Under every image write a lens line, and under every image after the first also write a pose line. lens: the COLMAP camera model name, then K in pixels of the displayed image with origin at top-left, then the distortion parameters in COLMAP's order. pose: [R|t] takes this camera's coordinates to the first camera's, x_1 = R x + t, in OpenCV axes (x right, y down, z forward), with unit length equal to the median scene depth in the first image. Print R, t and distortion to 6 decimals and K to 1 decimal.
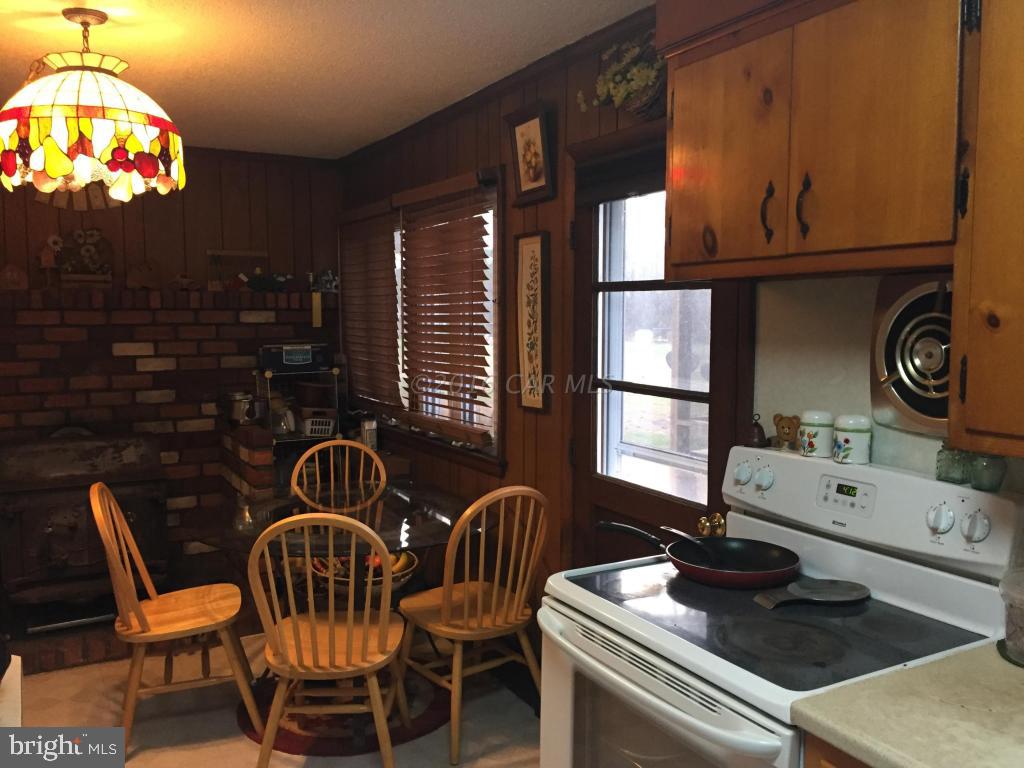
lens RADIAL K [[868.4, 0, 512.0], [0, 868.4, 384.0], [0, 0, 1]] dist [0.088934, -0.127224]
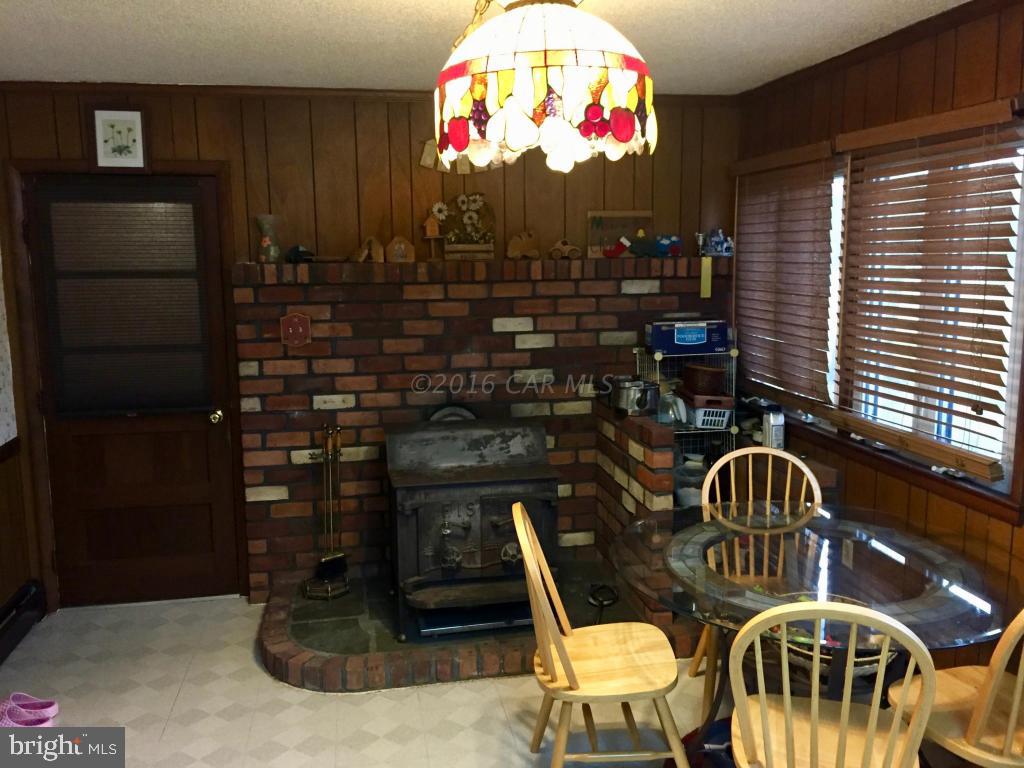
lens RADIAL K [[868.4, 0, 512.0], [0, 868.4, 384.0], [0, 0, 1]] dist [0.088934, -0.127224]
pose [[0.947488, 0.038079, -0.317516, -0.145647], [-0.015509, 0.997189, 0.073311, -0.045985], [0.319415, -0.064537, 0.945415, 0.140801]]
